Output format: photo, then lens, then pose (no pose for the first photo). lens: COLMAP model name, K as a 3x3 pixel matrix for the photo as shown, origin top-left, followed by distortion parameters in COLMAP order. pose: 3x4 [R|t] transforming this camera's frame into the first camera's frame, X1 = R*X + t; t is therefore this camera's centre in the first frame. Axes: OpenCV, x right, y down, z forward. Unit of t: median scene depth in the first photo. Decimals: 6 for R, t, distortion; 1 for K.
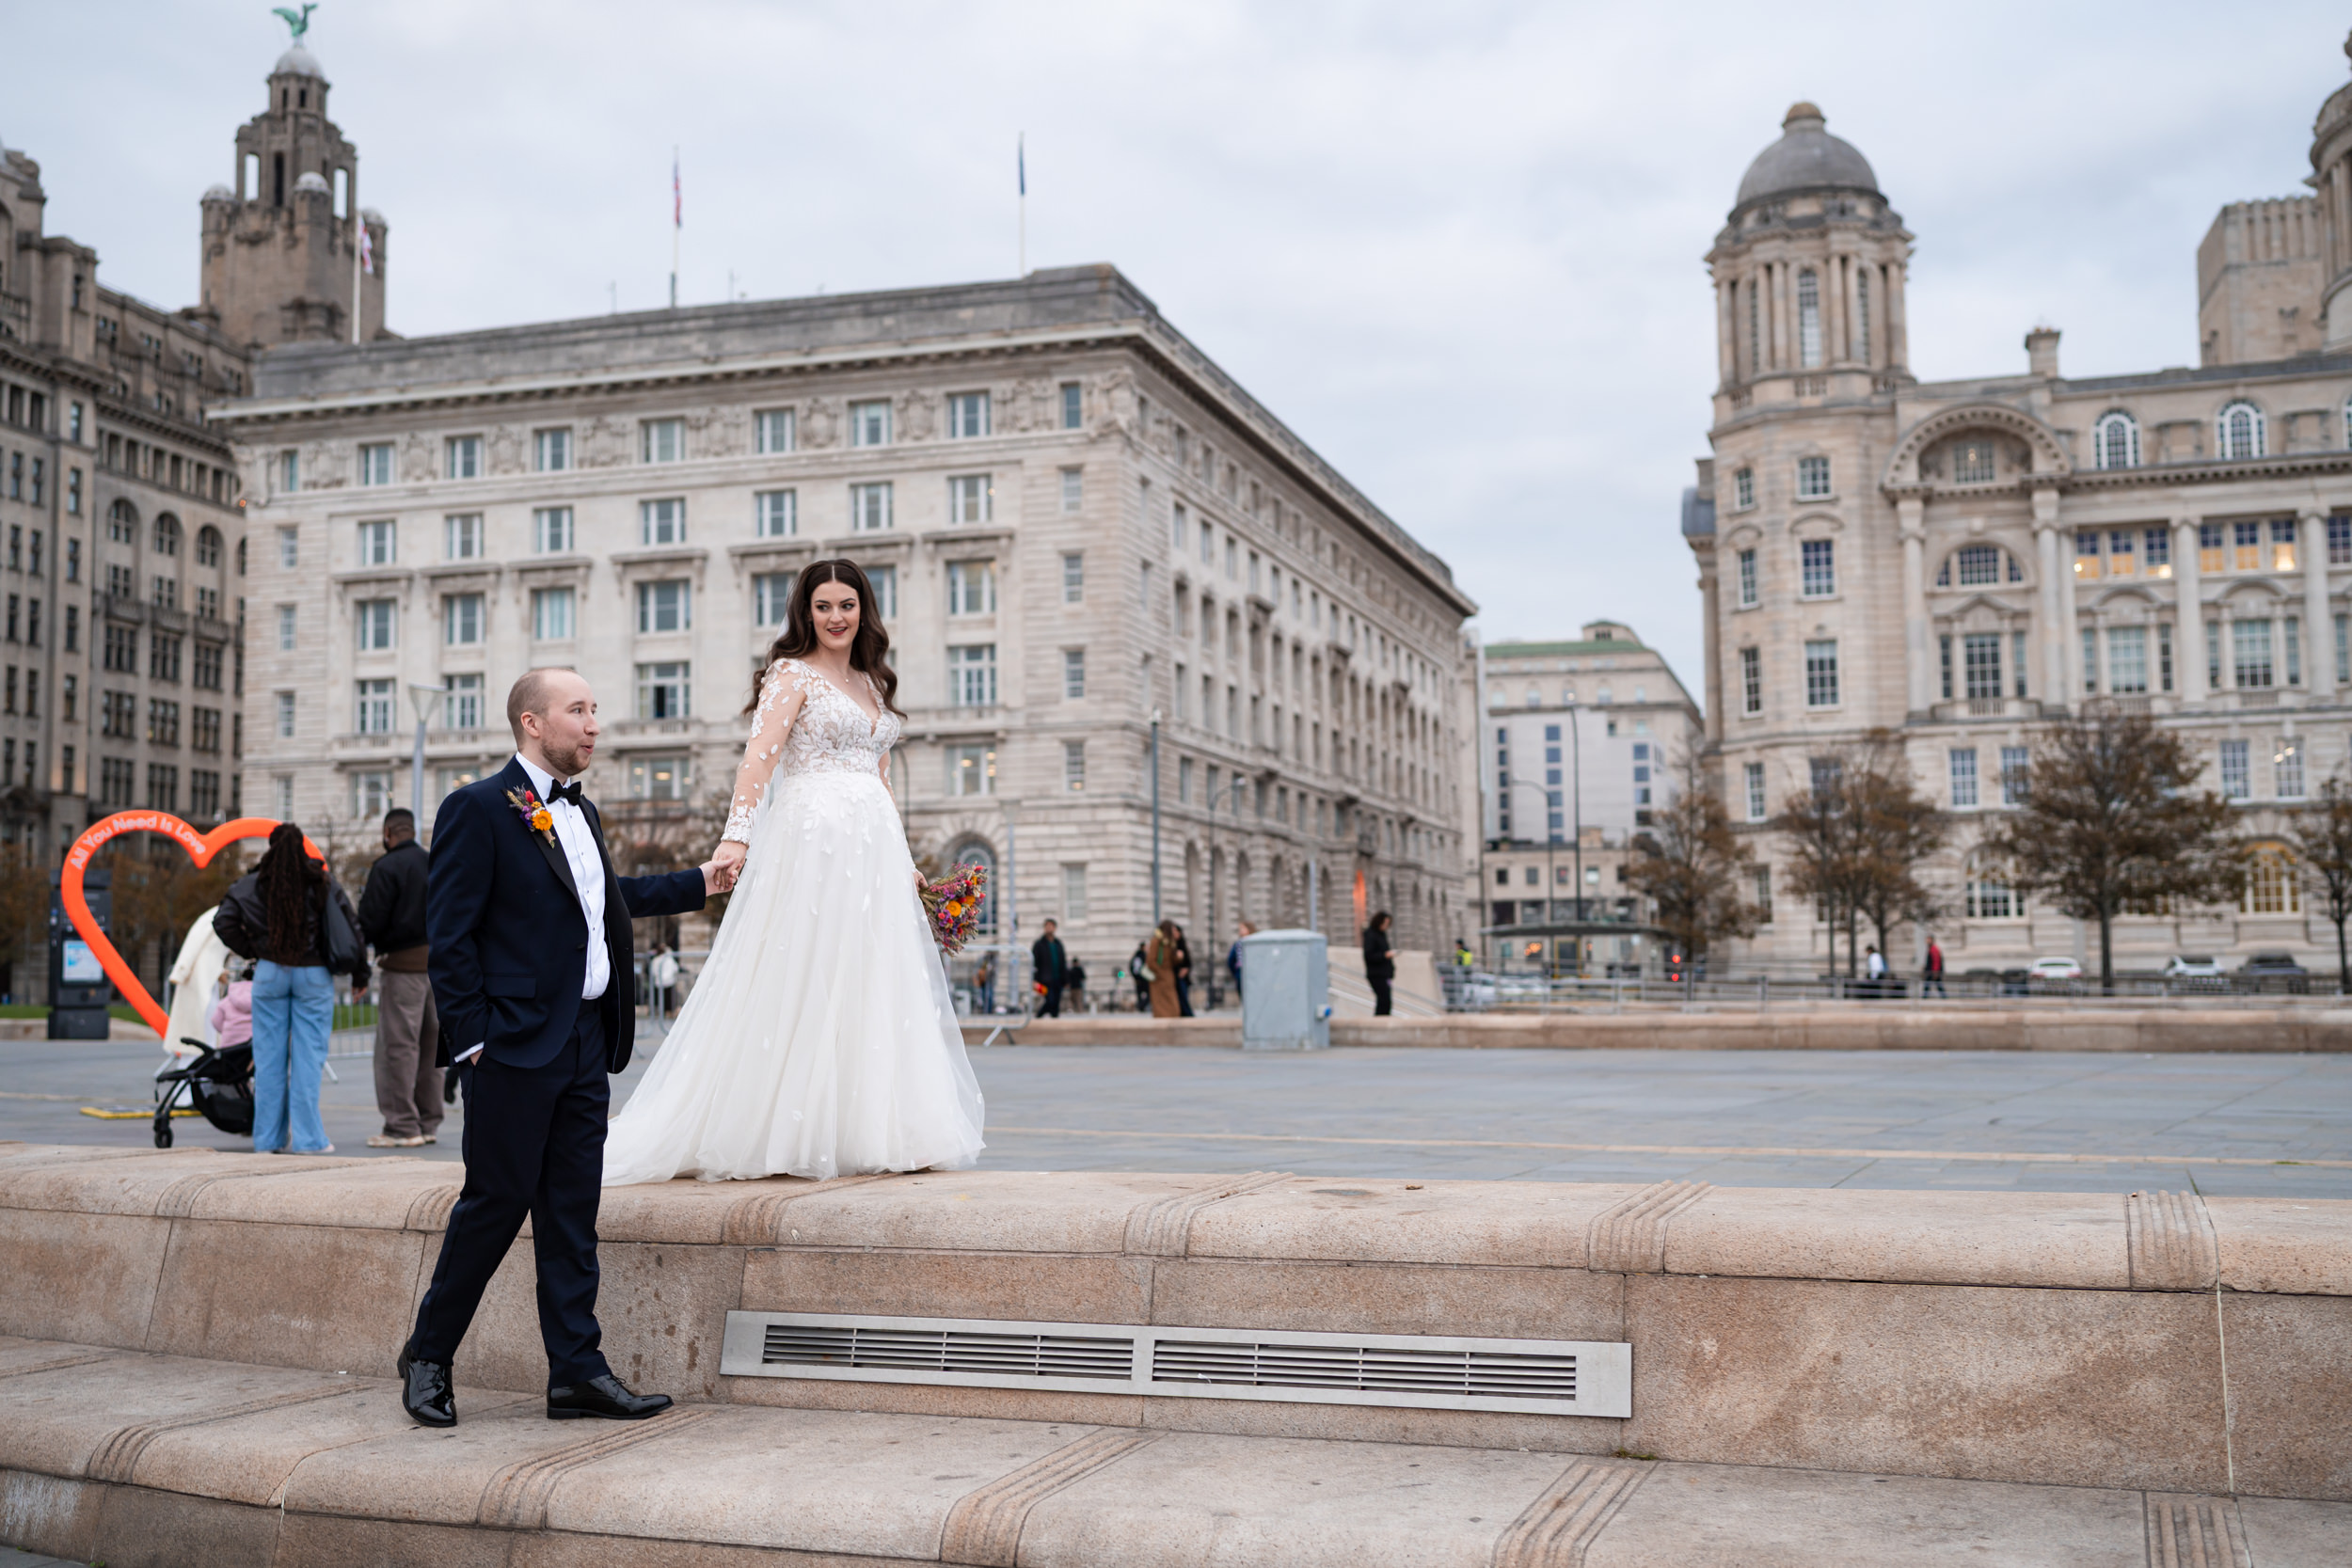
lens RADIAL K [[2369.8, 0, 1175.3], [0, 2369.8, 785.6], [0, 0, 1]] dist [0.031047, 0.000000]
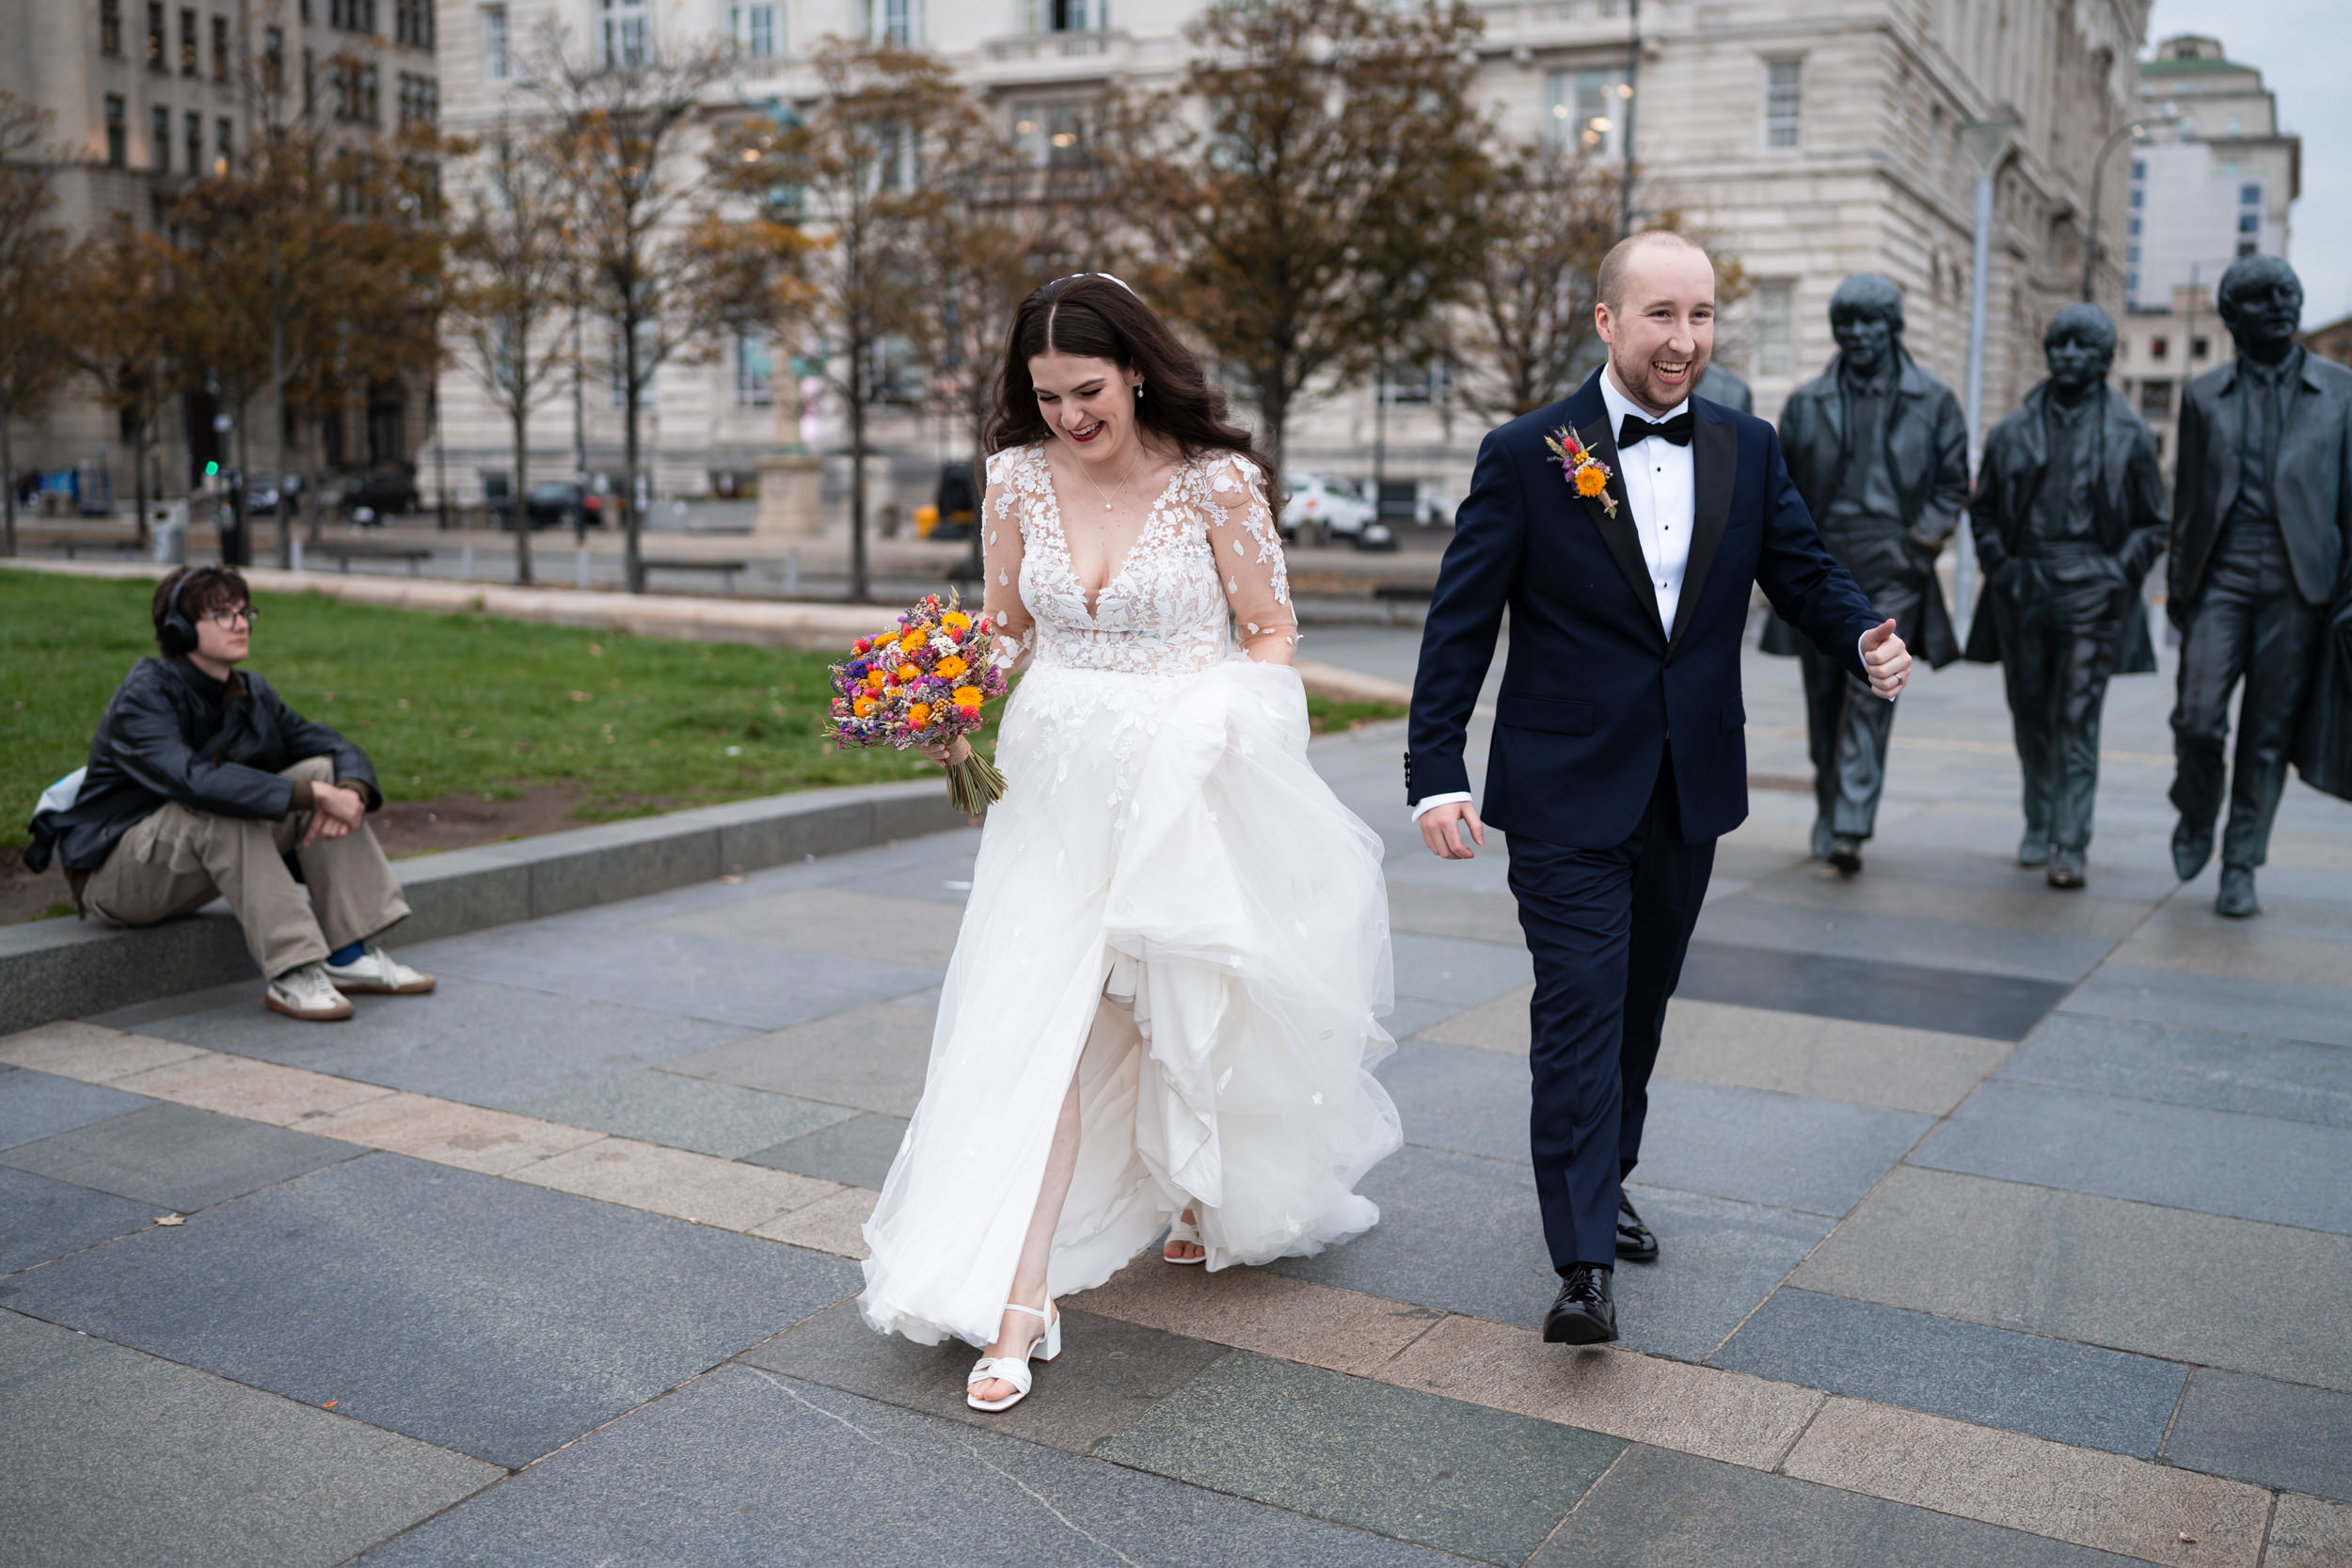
lens RADIAL K [[2369.8, 0, 1171.5], [0, 2369.8, 783.3], [0, 0, 1]] dist [0.031047, 0.000000]
pose [[0.986346, 0.041979, -0.159243, -0.025818], [-0.006812, 0.976538, 0.215239, 0.008411], [0.164543, -0.211215, 0.963490, 0.116225]]
